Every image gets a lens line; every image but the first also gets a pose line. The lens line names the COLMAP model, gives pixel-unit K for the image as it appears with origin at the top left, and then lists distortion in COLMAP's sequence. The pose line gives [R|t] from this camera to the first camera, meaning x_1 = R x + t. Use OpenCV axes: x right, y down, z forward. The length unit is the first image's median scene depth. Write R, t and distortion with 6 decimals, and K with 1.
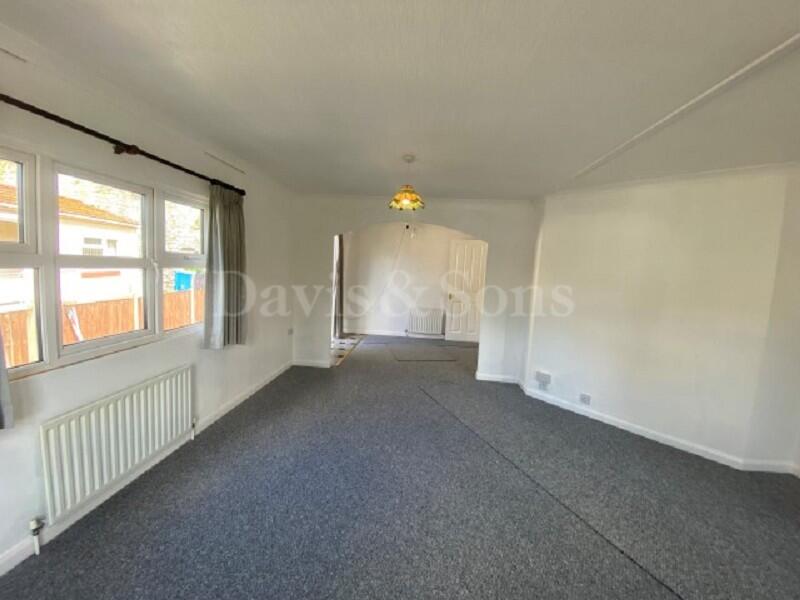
lens RADIAL K [[326.4, 0, 398.1], [0, 326.4, 298.9], [0, 0, 1]] dist [0.038075, -0.027982]
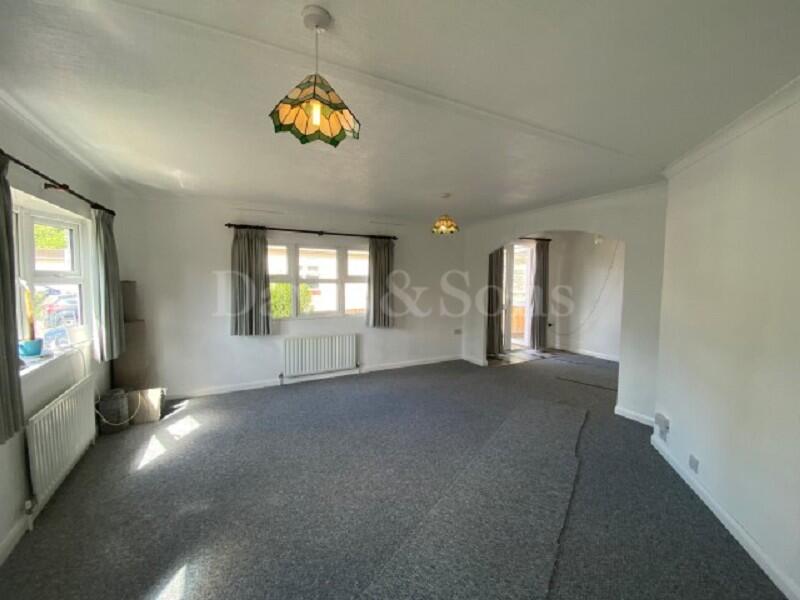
lens RADIAL K [[326.4, 0, 398.1], [0, 326.4, 298.9], [0, 0, 1]] dist [0.038075, -0.027982]
pose [[0.535710, 0.008376, -0.844361, 1.037880], [-0.065364, 0.997362, -0.031577, 0.041342], [0.841868, 0.072107, 0.534844, 0.159432]]
